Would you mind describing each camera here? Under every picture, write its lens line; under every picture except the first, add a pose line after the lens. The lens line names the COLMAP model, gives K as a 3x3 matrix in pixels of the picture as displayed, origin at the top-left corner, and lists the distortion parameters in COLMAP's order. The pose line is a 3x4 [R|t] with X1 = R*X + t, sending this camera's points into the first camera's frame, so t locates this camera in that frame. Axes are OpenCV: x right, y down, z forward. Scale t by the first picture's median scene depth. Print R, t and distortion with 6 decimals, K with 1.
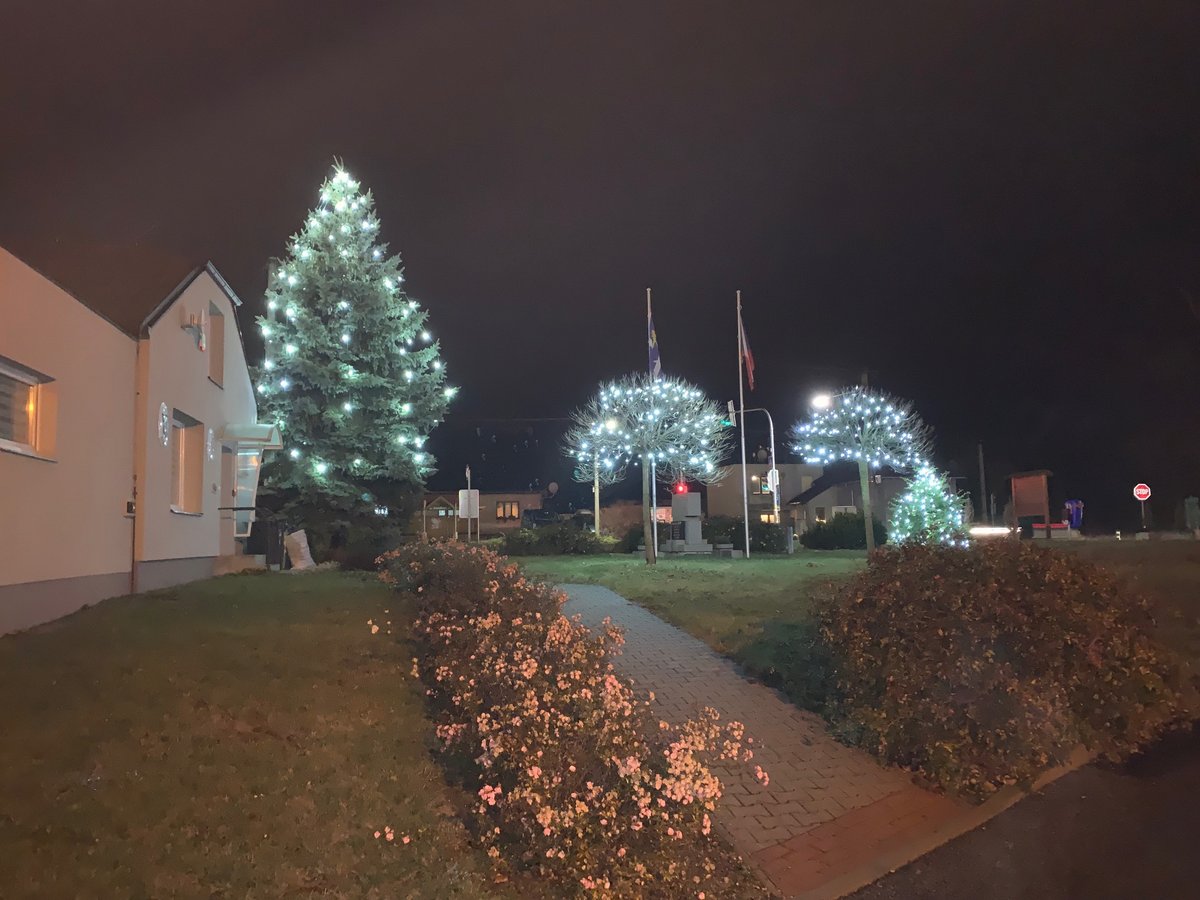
lens RADIAL K [[920.2, 0, 600.0], [0, 920.2, 450.0], [0, 0, 1]] dist [0.008385, 0.001397]
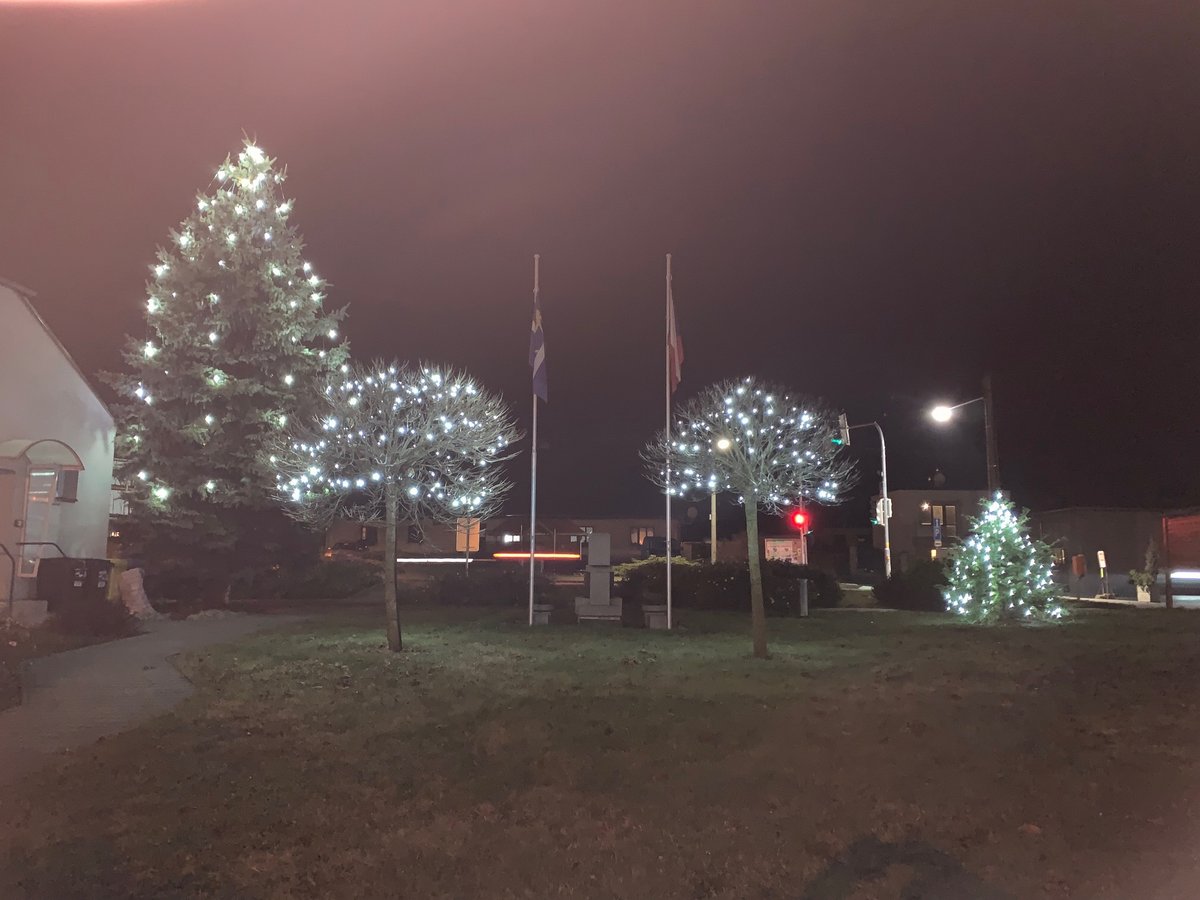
lens RADIAL K [[920.2, 0, 600.0], [0, 920.2, 450.0], [0, 0, 1]] dist [0.008385, 0.001397]
pose [[0.970587, 0.000561, -0.240751, 0.241728], [-0.006111, 0.999733, -0.022305, -0.002766], [0.240674, 0.023120, 0.970331, 0.258119]]
